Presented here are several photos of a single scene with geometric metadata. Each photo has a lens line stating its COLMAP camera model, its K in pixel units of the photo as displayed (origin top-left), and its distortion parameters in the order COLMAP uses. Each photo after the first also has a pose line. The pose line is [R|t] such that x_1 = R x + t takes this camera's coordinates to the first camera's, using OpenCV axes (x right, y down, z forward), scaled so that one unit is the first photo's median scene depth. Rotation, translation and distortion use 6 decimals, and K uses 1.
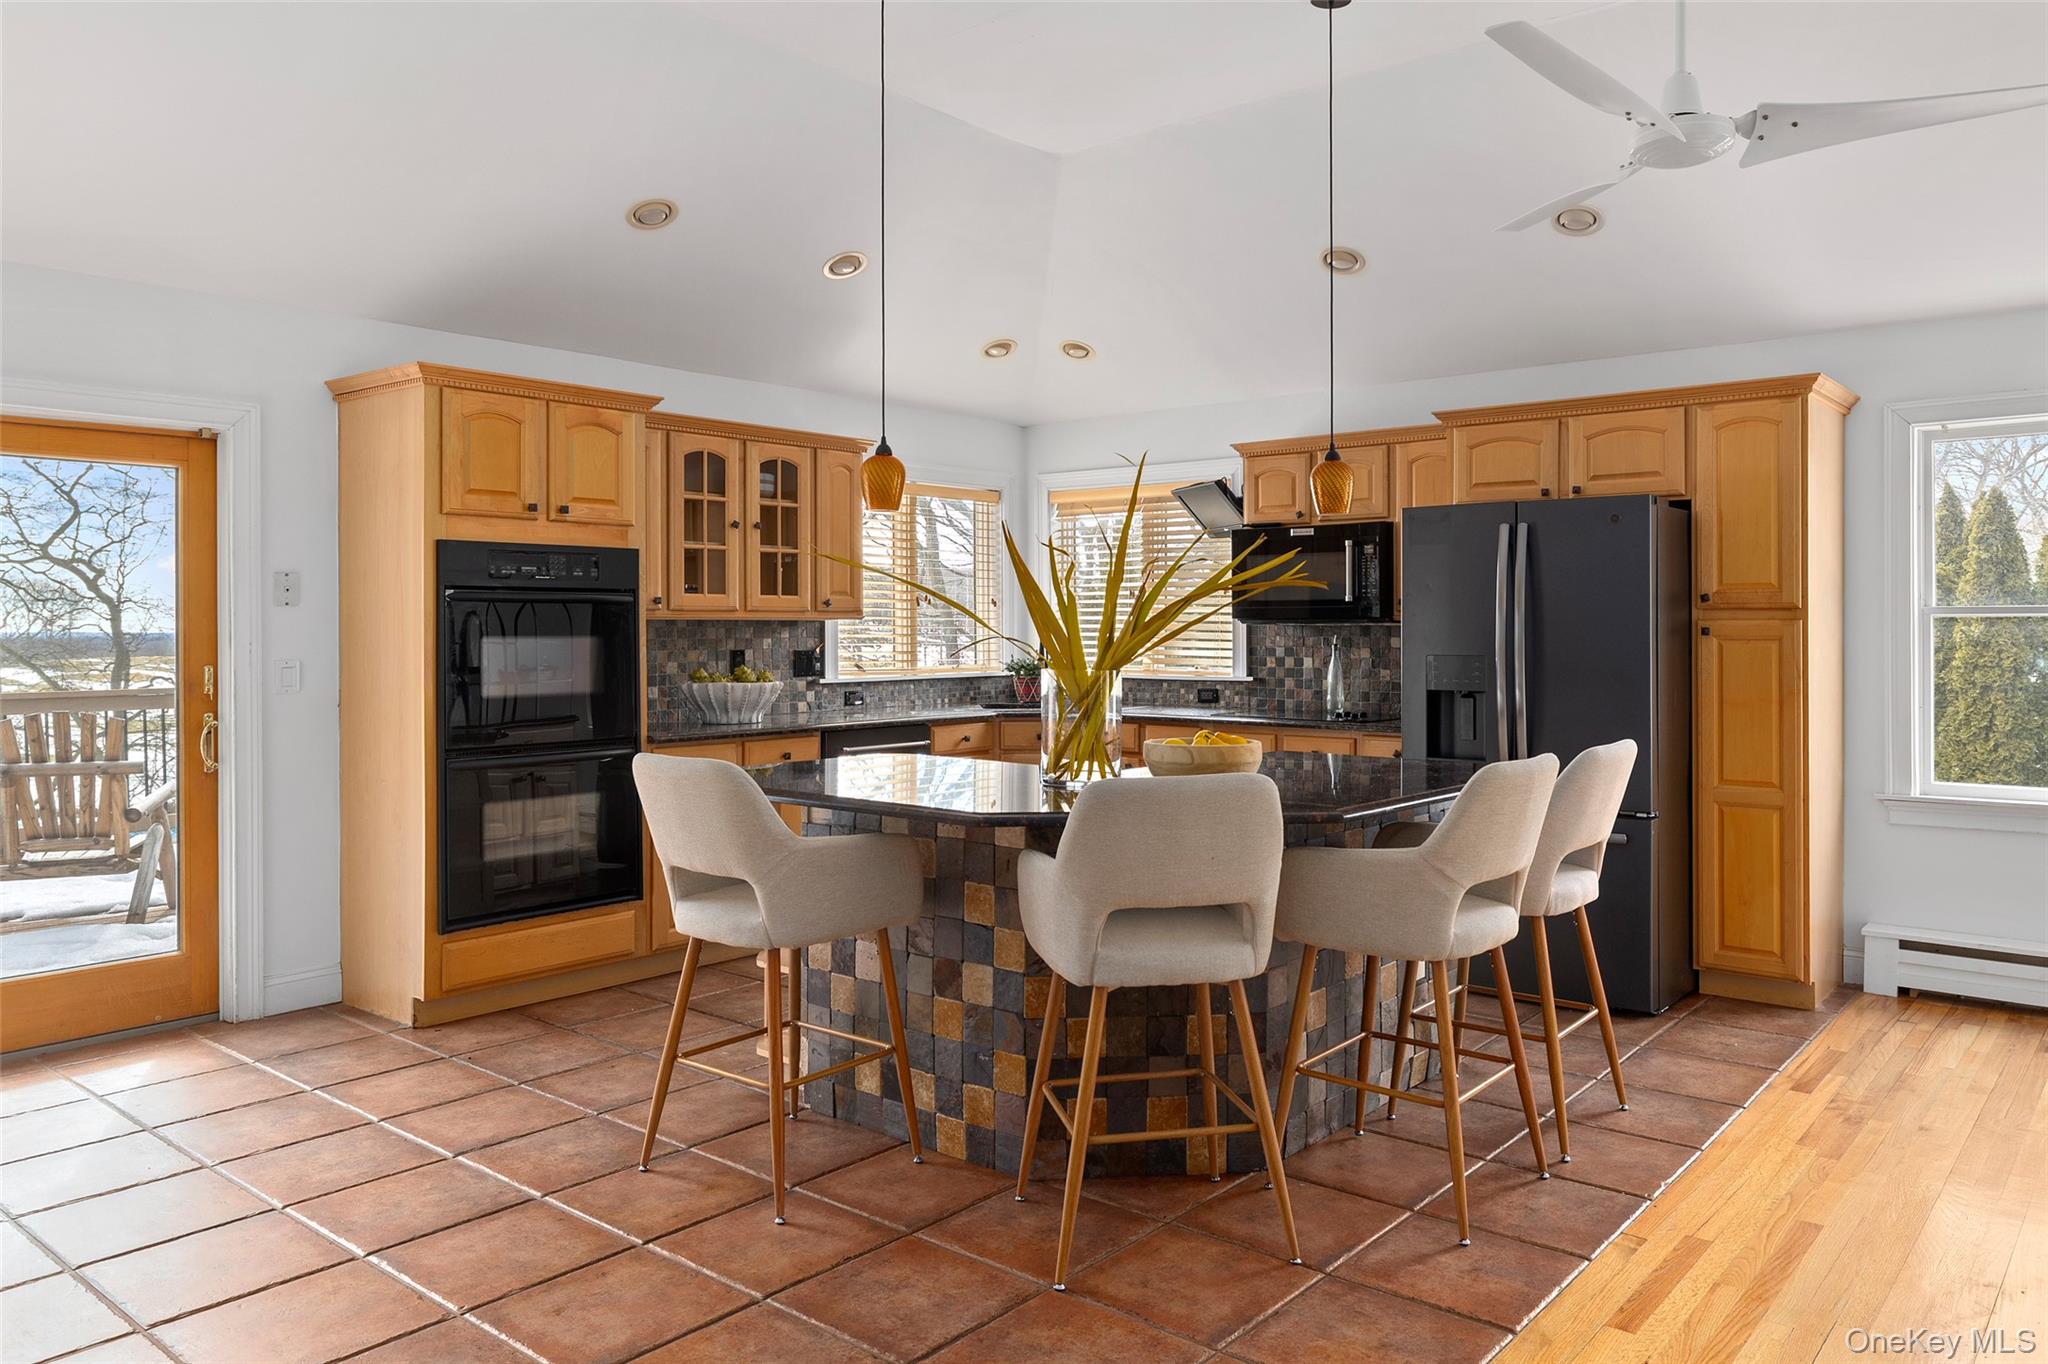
lens RADIAL K [[1426.4, 0, 1074.9], [0, 1426.4, 638.3], [0, 0, 1]] dist [-0.000284, -0.001678]
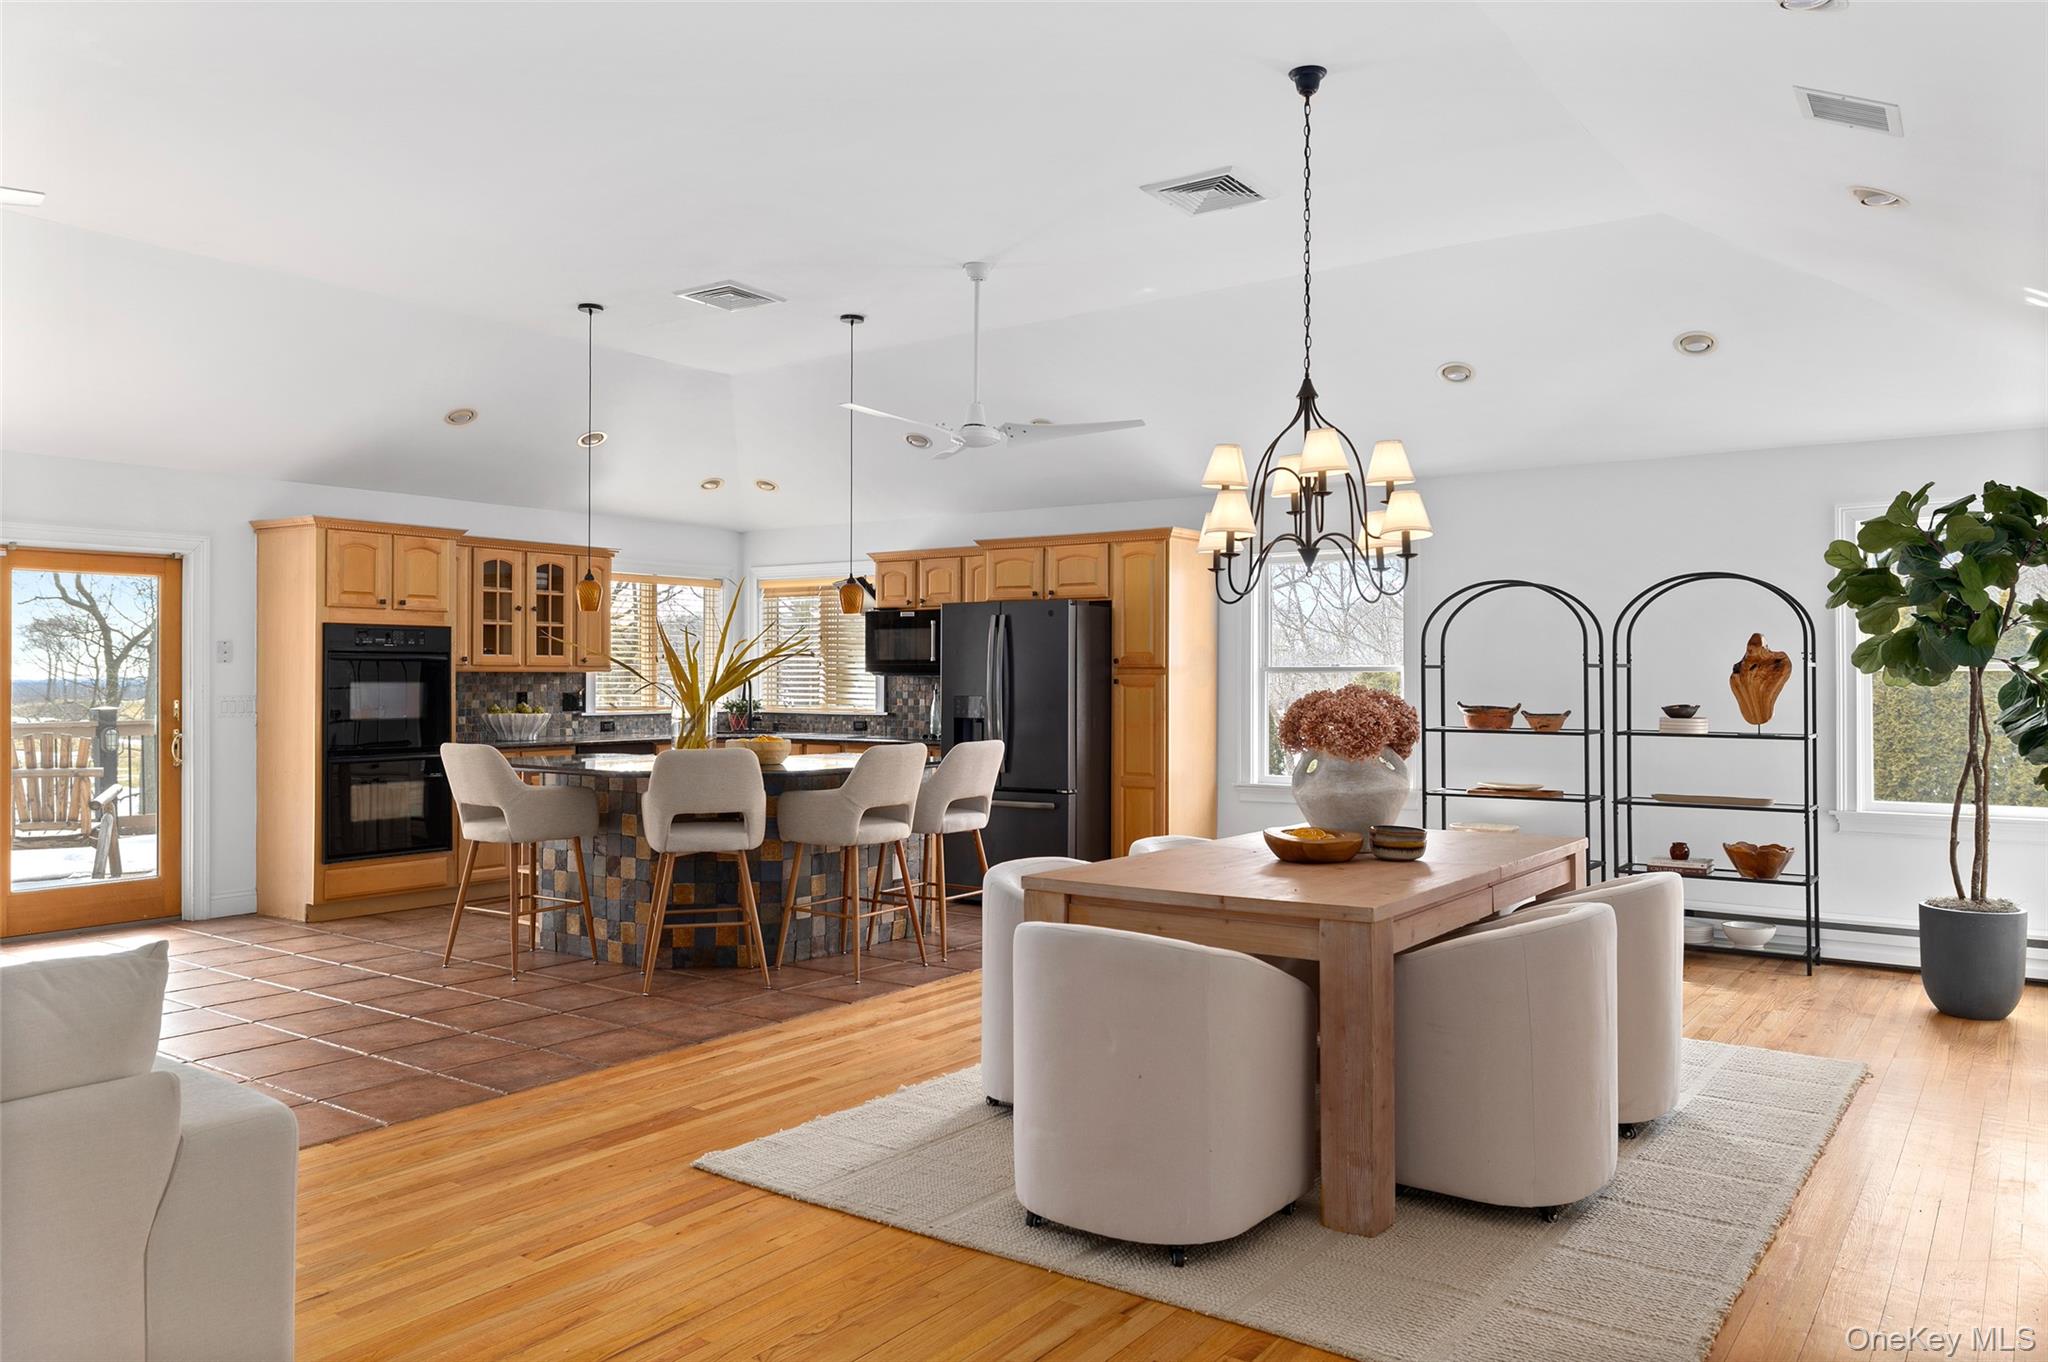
lens RADIAL K [[1463.7, 0, 1019.6], [0, 1463.7, 675.2], [0, 0, 1]] dist [-0.002331, 0.002223]
pose [[0.998280, 0.003494, 0.058516, 0.235310], [-0.002957, 0.999953, -0.009273, 0.004035], [-0.058546, 0.009084, 0.998243, -0.674309]]
